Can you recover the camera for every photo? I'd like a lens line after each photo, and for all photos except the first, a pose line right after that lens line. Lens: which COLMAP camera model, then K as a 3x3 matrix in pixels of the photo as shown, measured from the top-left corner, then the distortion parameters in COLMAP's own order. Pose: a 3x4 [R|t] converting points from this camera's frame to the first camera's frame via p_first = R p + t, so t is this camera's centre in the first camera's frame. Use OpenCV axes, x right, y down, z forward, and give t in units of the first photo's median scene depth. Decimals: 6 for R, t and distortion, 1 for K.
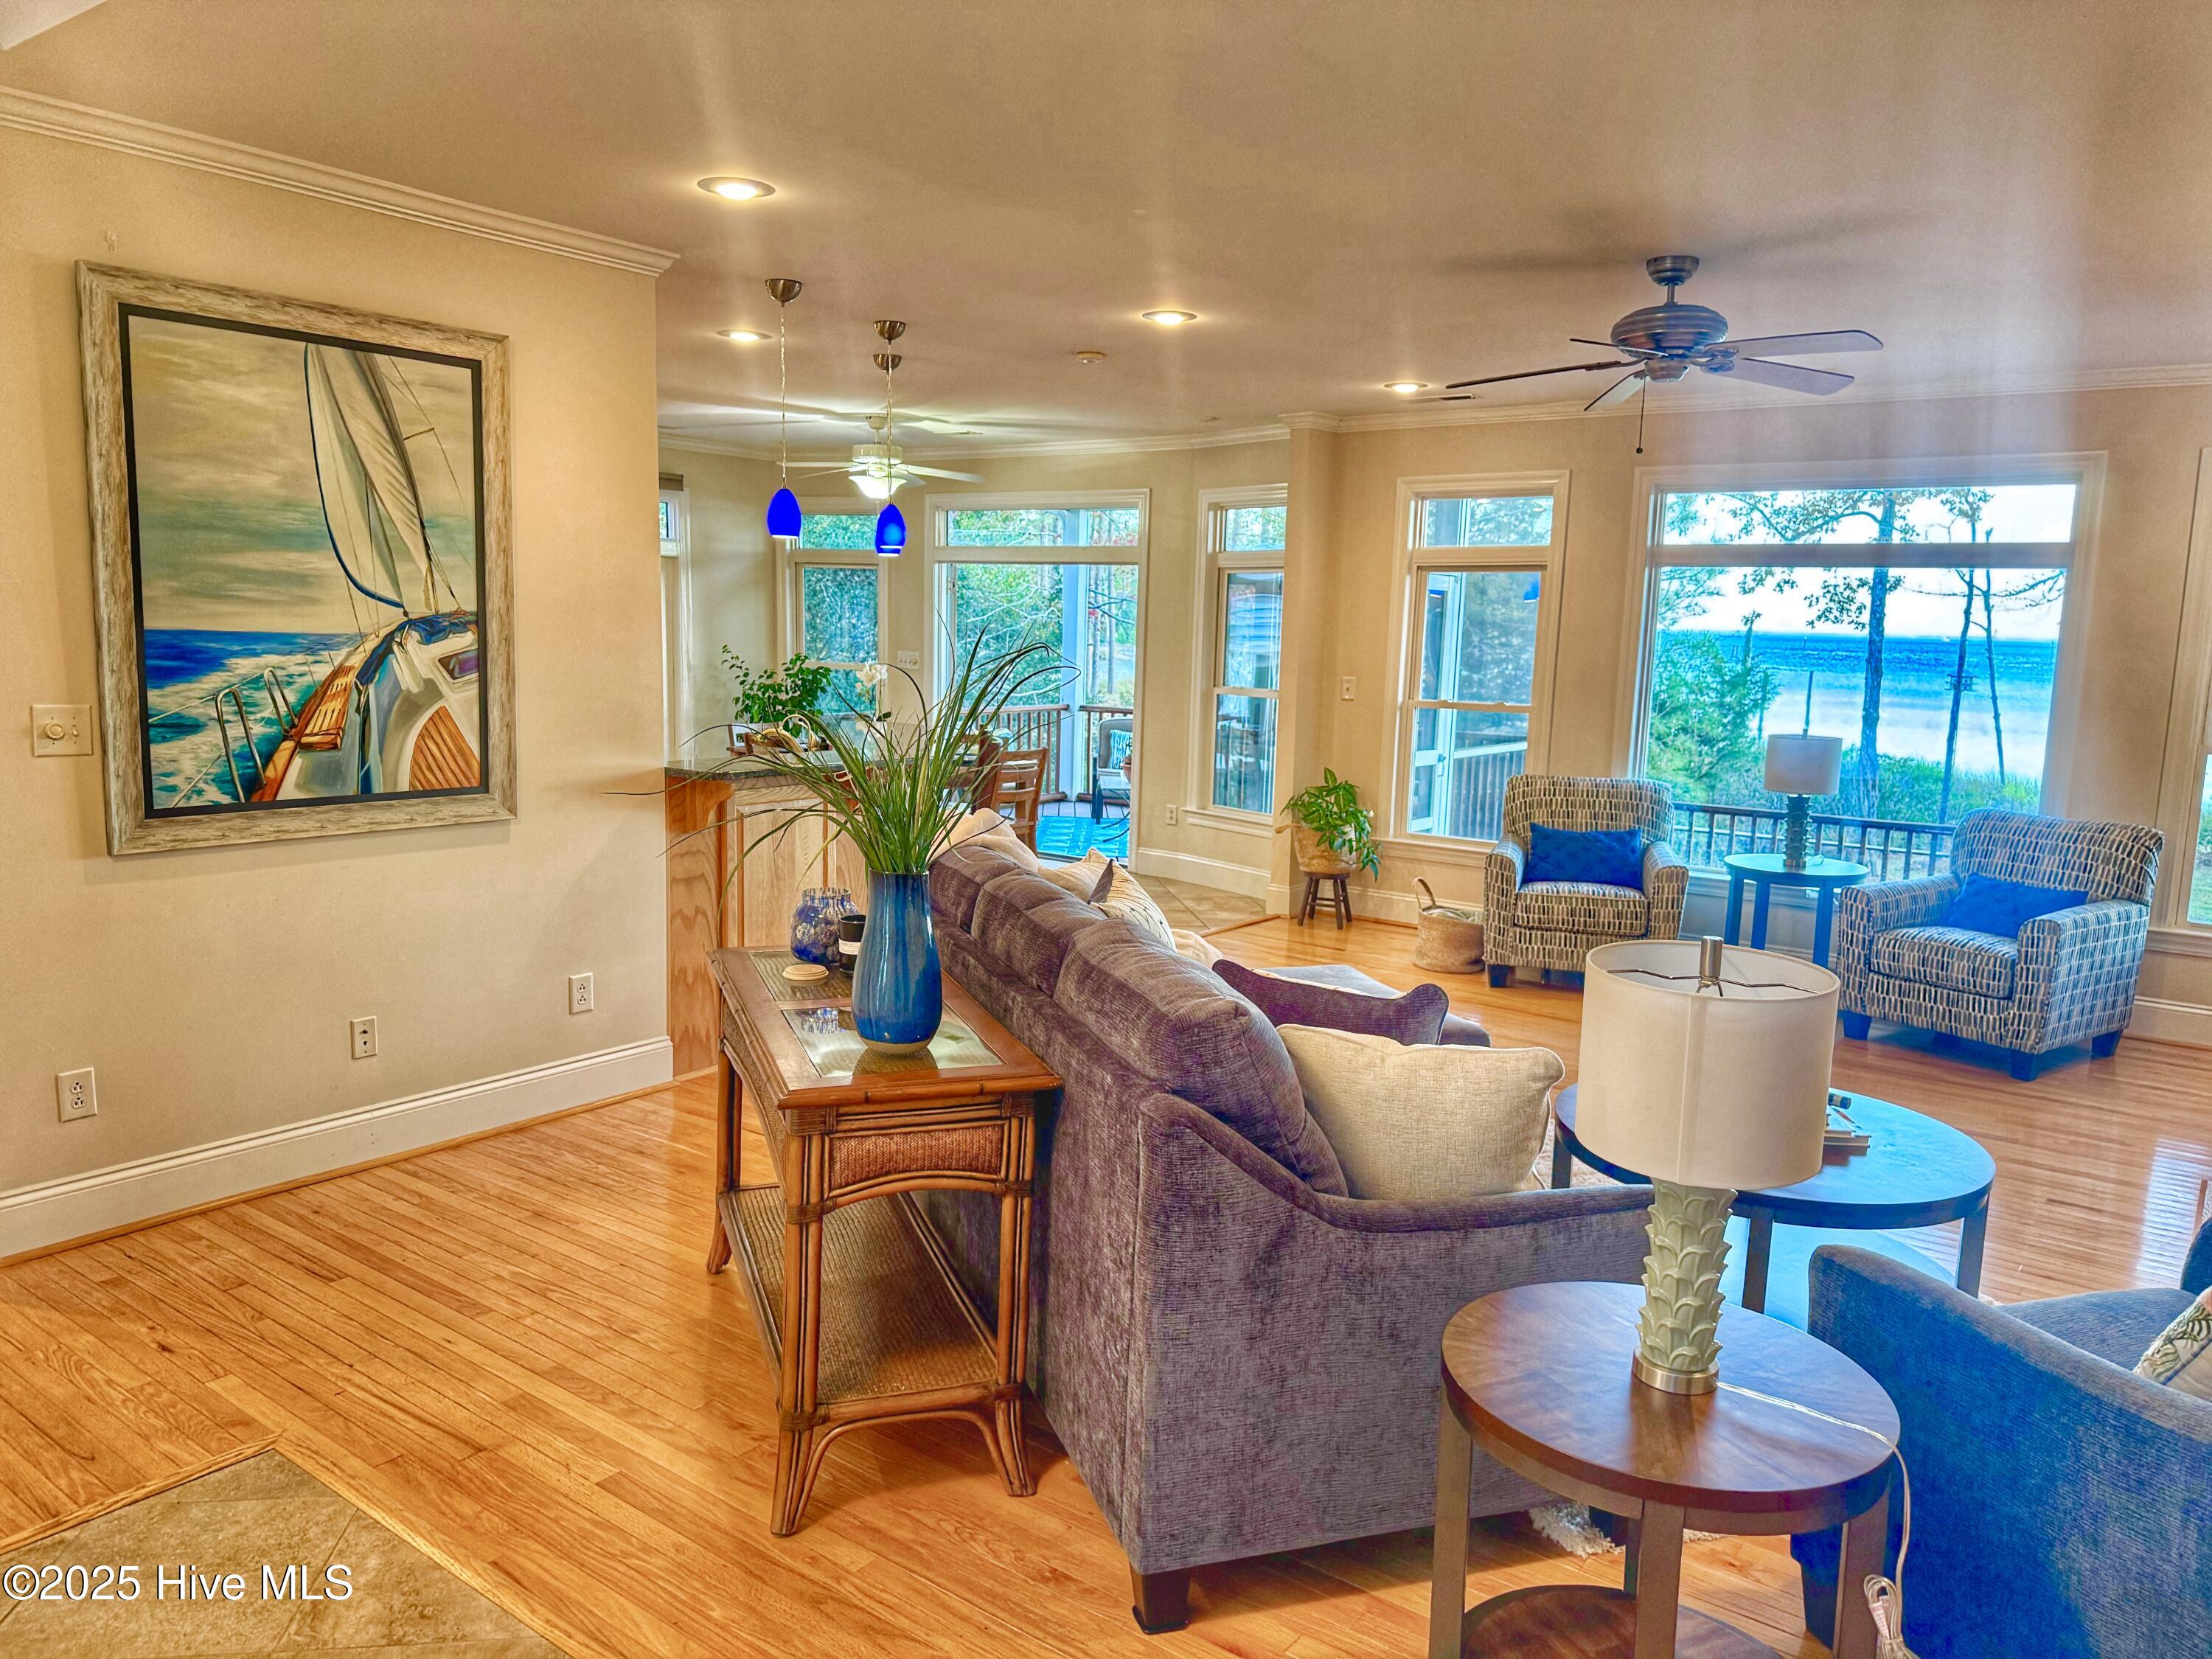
lens RADIAL K [[1605.7, 0, 1106.0], [0, 1605.7, 829.5], [0, 0, 1]] dist [0.158205, -0.255989]
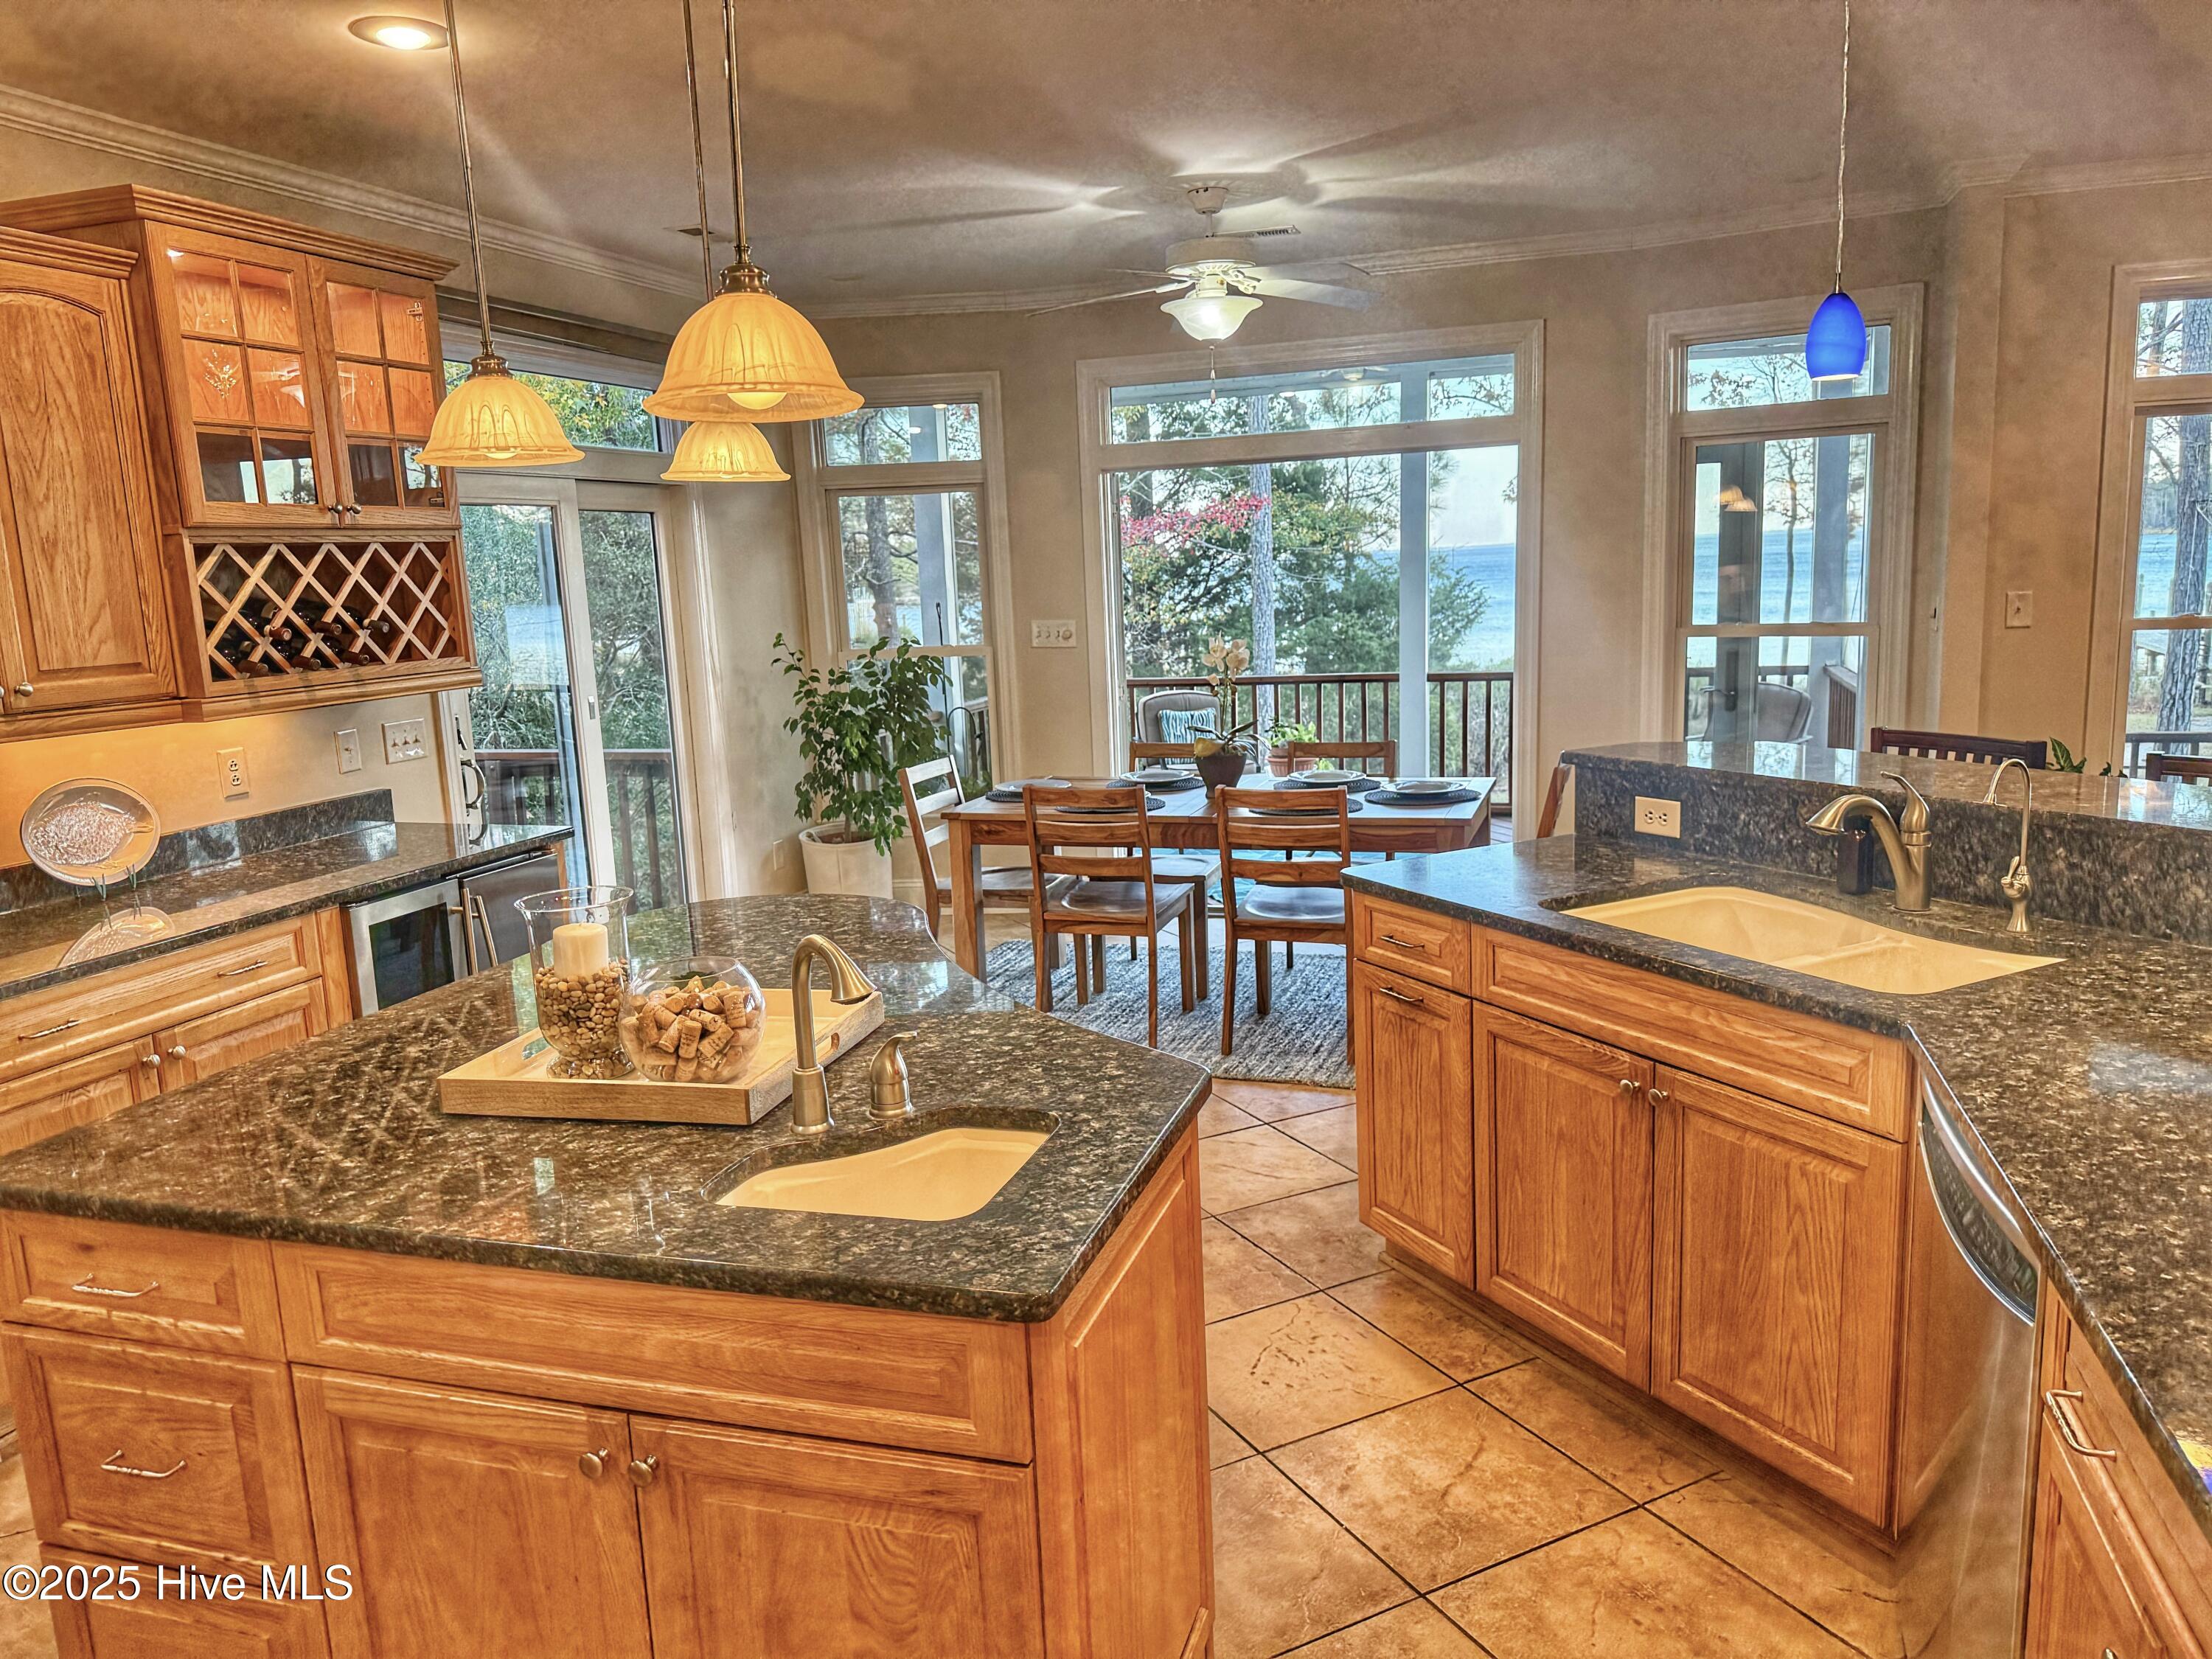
lens RADIAL K [[1605.7, 0, 1106.0], [0, 1605.7, 829.5], [0, 0, 1]] dist [0.158205, -0.255989]
pose [[0.942590, -0.121878, 0.310919, -0.400637], [0.112014, 0.992475, 0.049459, -0.075263], [-0.314607, -0.011793, 0.949149, 0.517213]]
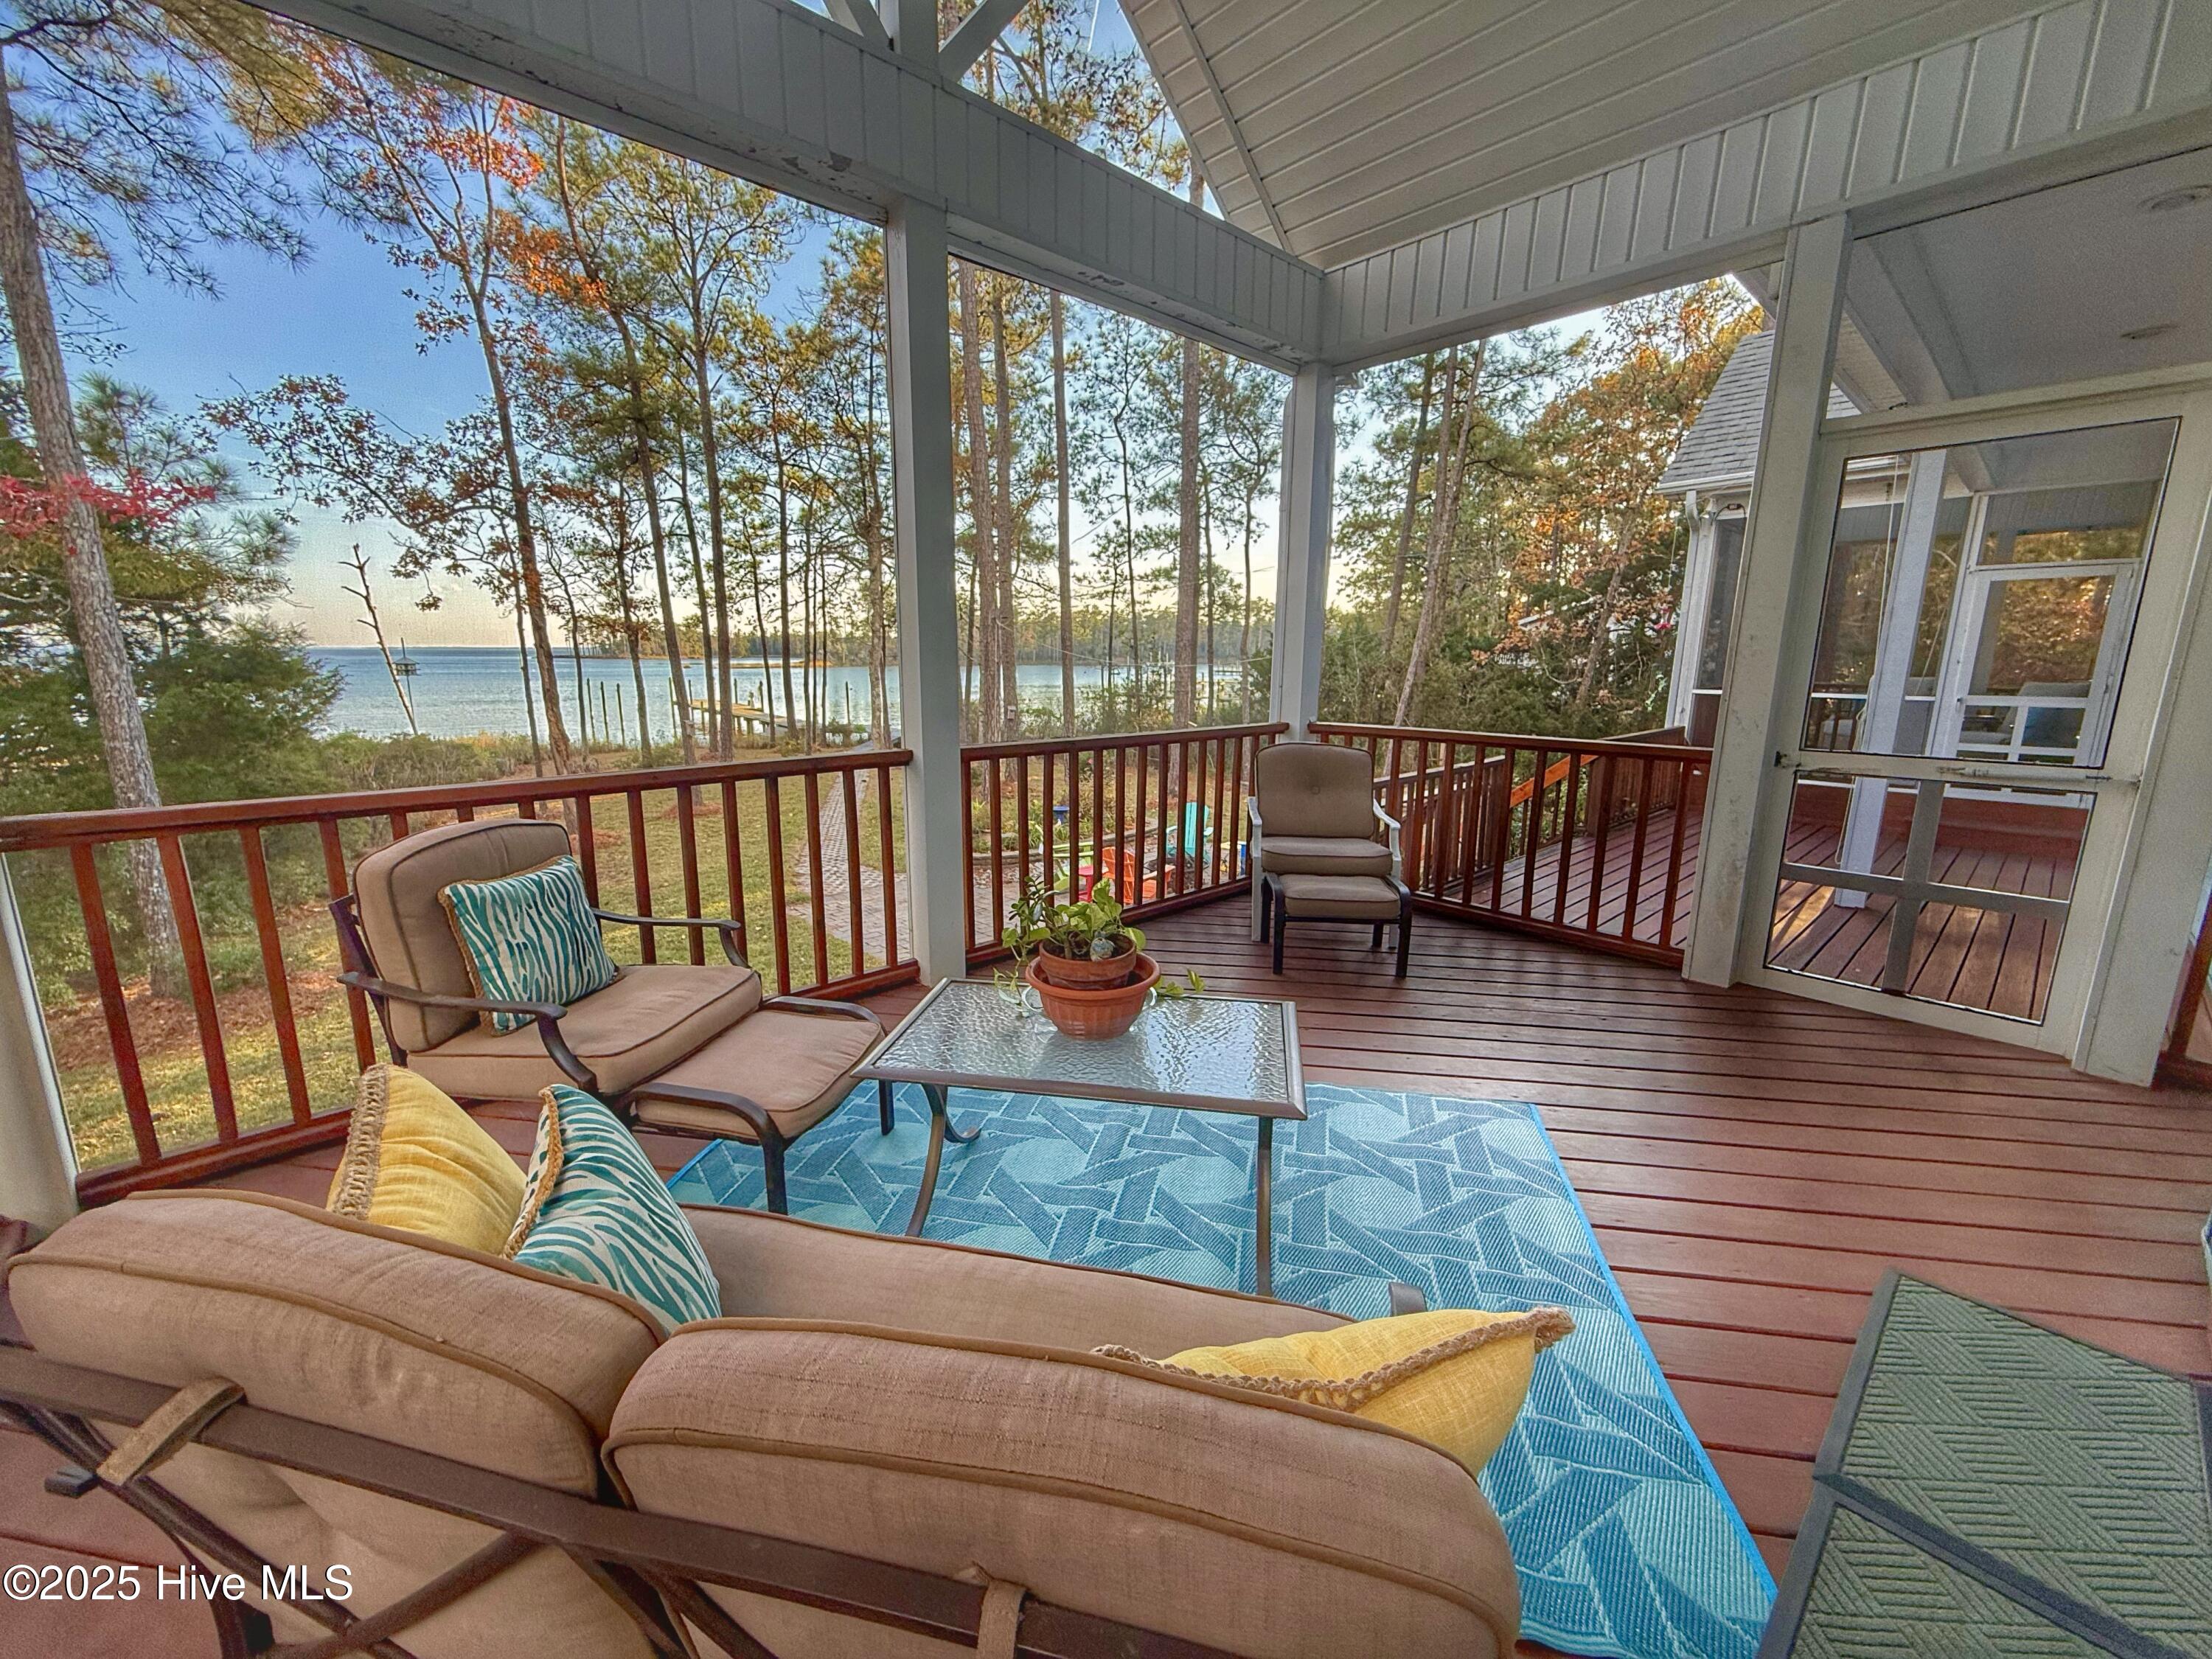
lens RADIAL K [[883.9, 0, 1106.0], [0, 883.9, 829.5], [0, 0, 1]] dist [0.001479, -0.000156]
pose [[0.185841, -0.221291, 0.957337, -0.183352], [0.129155, 0.971357, 0.199460, -0.135472], [-0.974055, 0.086577, 0.209098, 1.381584]]
